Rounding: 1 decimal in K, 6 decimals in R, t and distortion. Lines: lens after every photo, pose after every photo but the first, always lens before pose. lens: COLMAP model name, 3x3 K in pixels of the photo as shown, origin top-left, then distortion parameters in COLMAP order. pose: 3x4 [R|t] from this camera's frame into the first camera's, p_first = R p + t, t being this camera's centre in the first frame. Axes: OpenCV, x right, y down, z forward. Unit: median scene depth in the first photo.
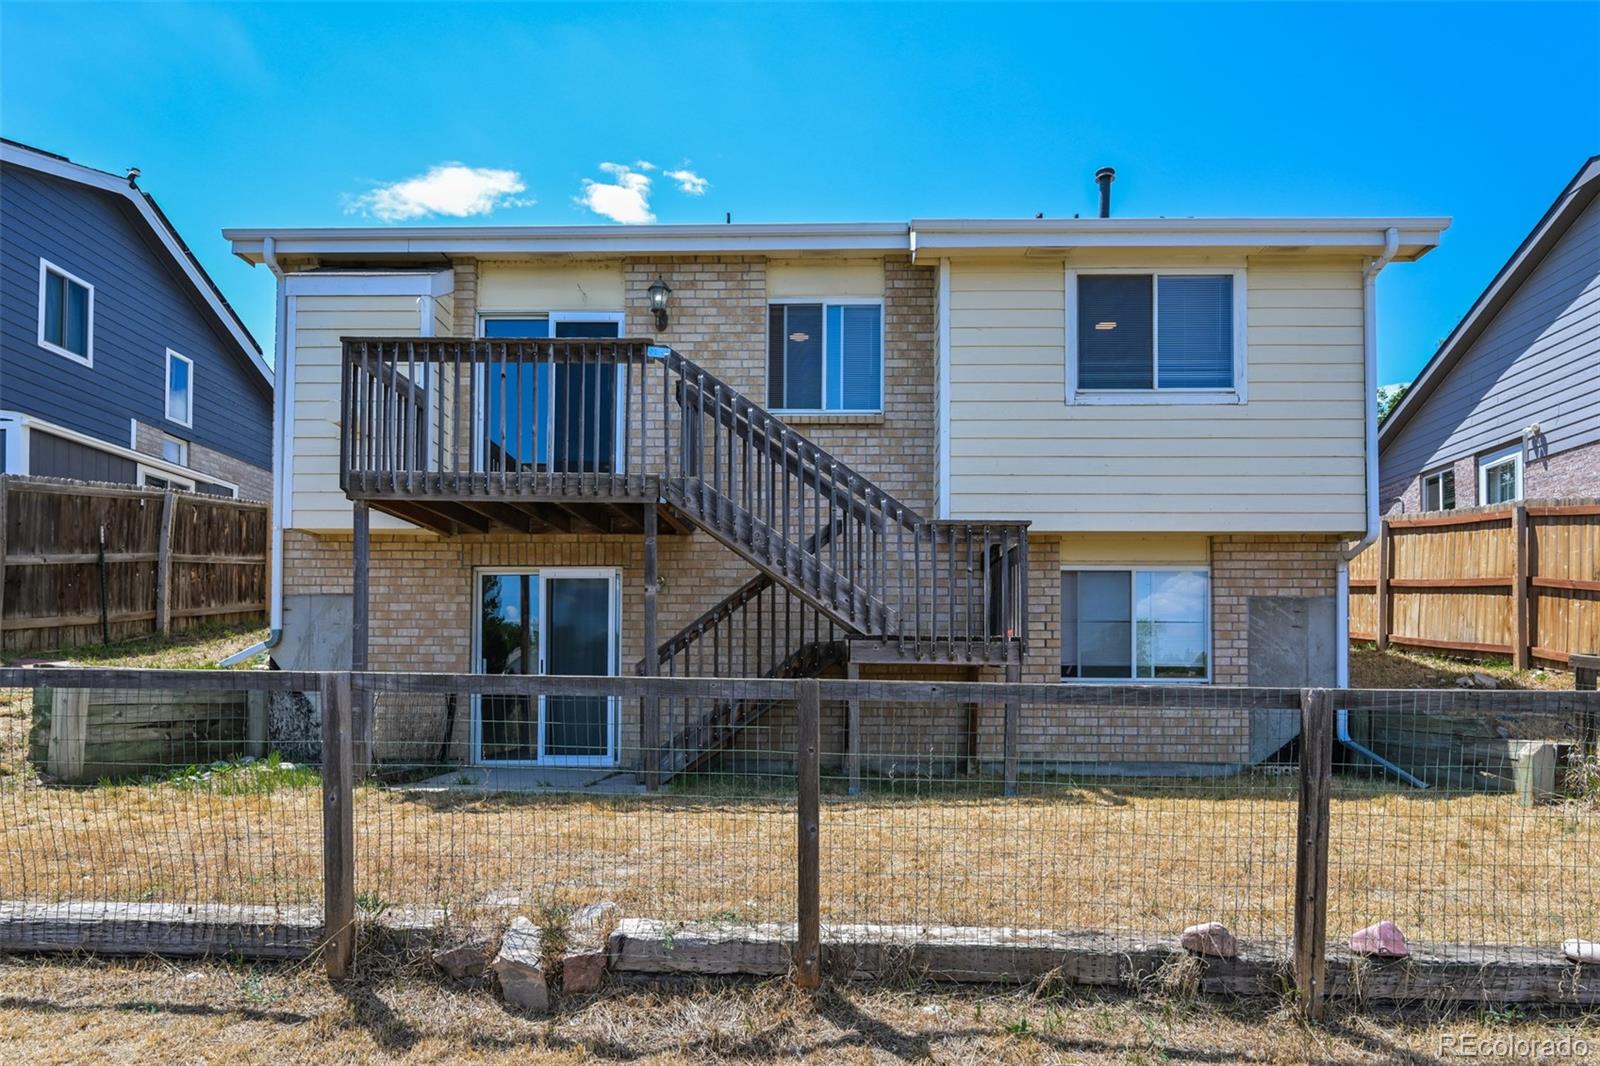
lens RADIAL K [[917.6, 0, 881.9], [0, 917.6, 650.0], [0, 0, 1]] dist [0.000584, 0.000025]
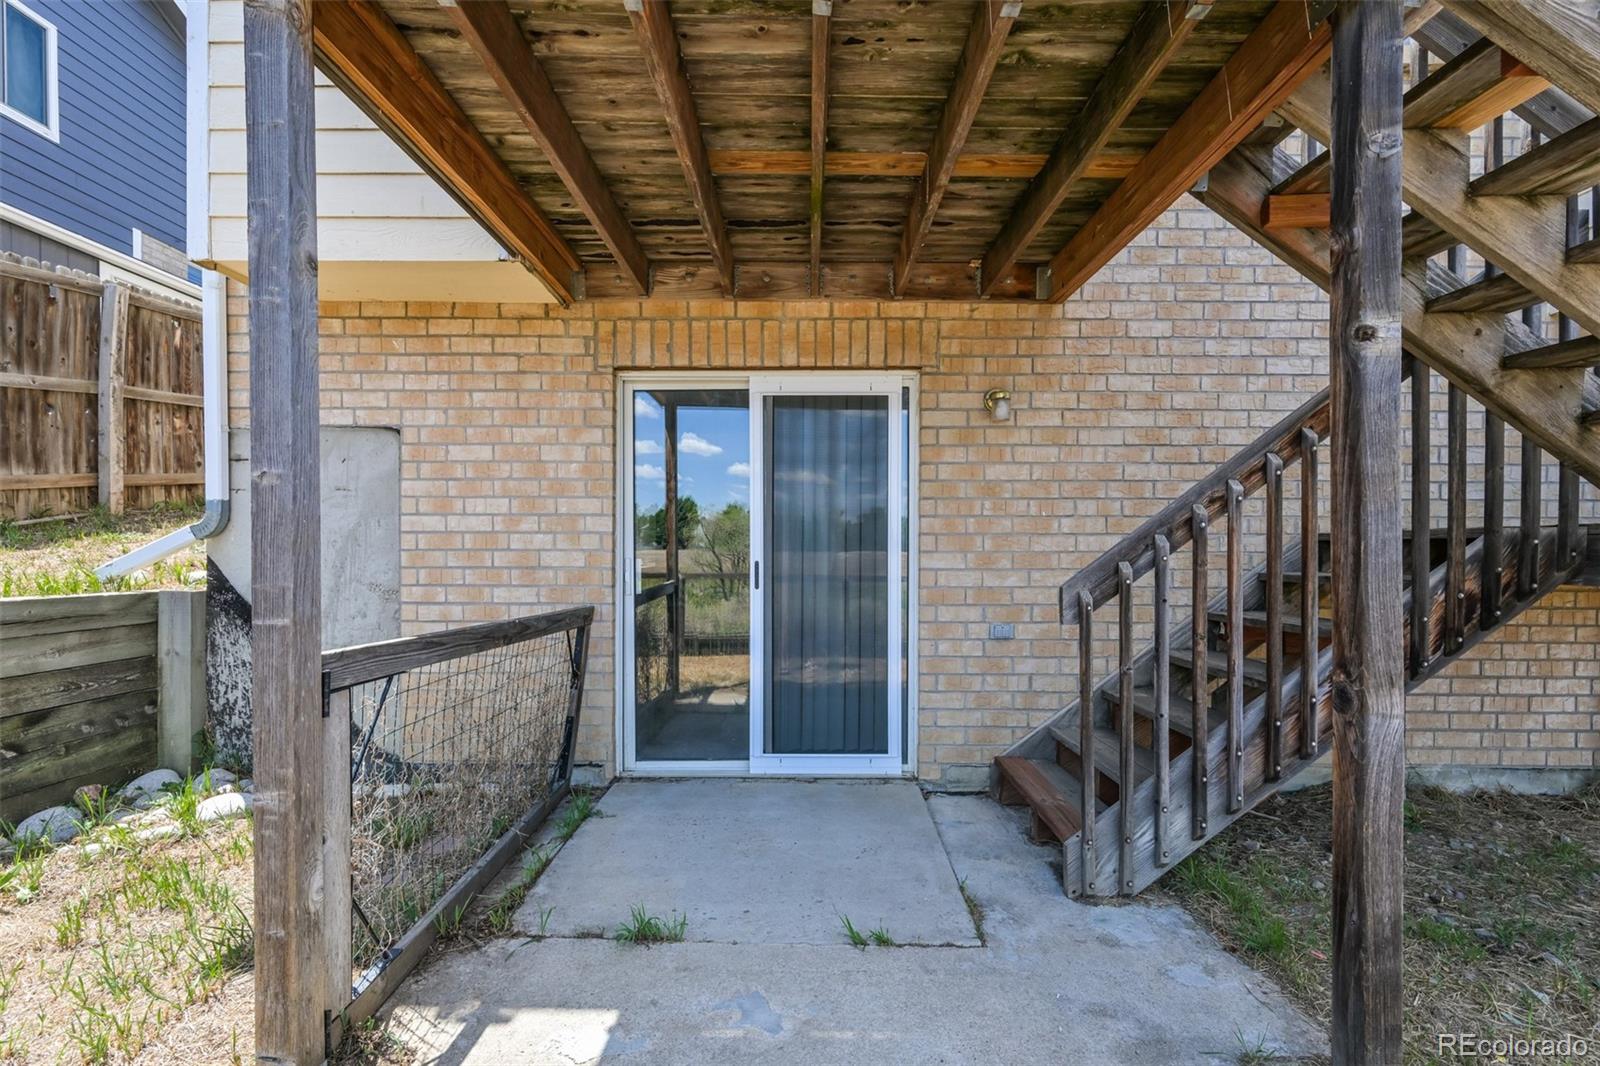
lens RADIAL K [[626.4, 0, 804.6], [0, 626.4, 546.4], [0, 0, 1]] dist [-0.000155, 0.000021]
pose [[0.999542, 0.000383, -0.030265, -0.337382], [0.000693, 0.999368, 0.035551, -0.009407], [0.030259, -0.035556, 0.998910, 0.671437]]
